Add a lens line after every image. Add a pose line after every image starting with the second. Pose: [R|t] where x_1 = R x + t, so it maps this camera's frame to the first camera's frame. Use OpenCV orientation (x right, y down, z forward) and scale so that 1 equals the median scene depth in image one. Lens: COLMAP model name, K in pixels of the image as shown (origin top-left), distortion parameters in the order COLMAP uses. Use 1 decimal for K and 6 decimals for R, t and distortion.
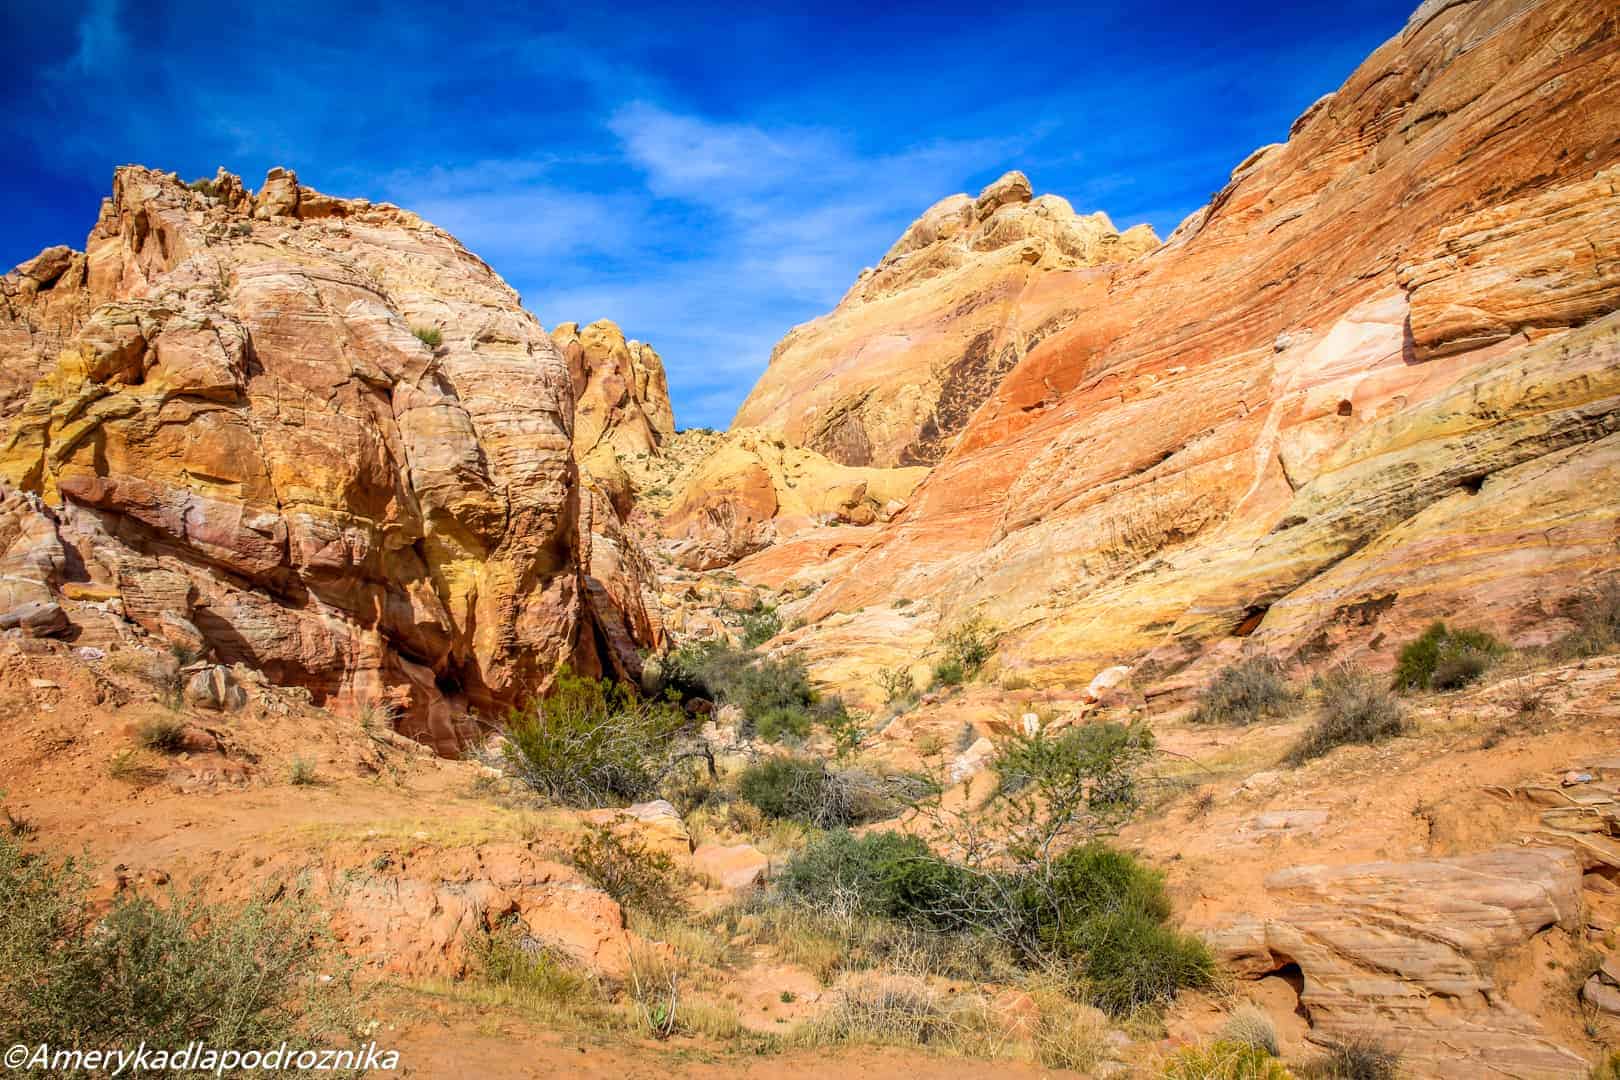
lens RADIAL K [[1556.4, 0, 803.2], [0, 1556.4, 535.0], [0, 0, 1]] dist [0.008258, -0.005031]
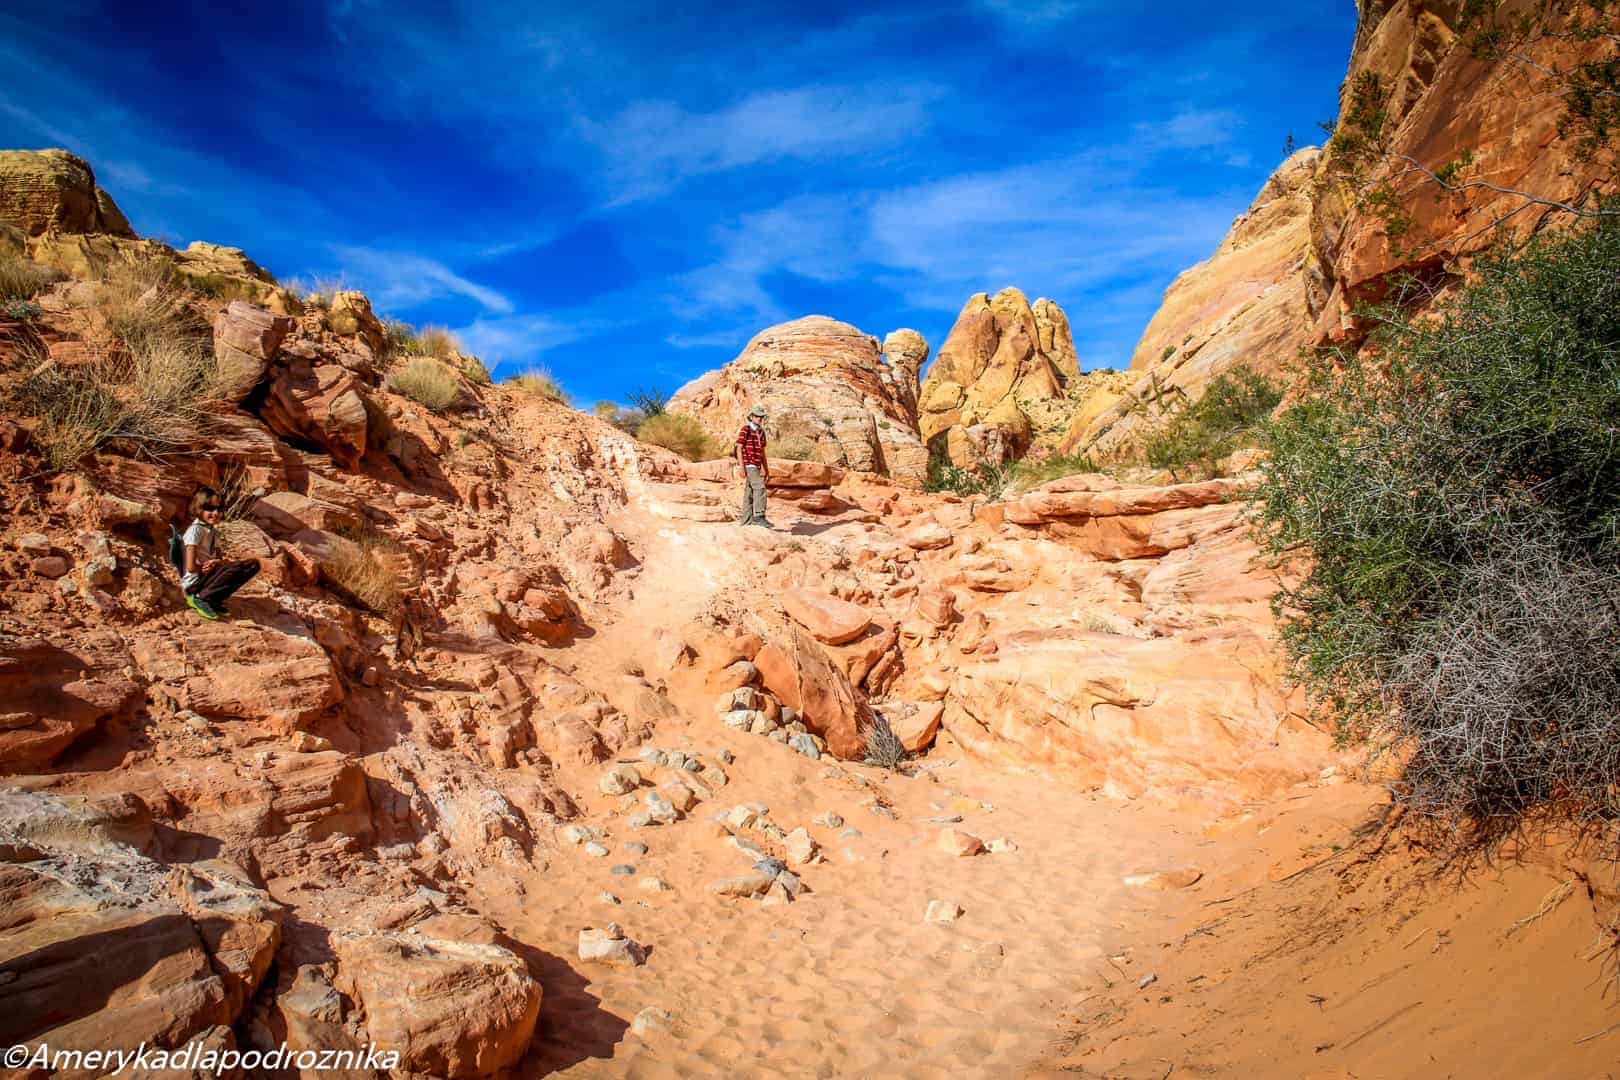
lens RADIAL K [[1556.4, 0, 803.2], [0, 1556.4, 535.0], [0, 0, 1]] dist [0.008258, -0.005031]
pose [[0.953916, -0.055926, -0.294817, 0.065734], [0.069287, 0.996980, 0.035062, -0.000705], [0.291966, -0.053873, 0.954910, -0.213774]]
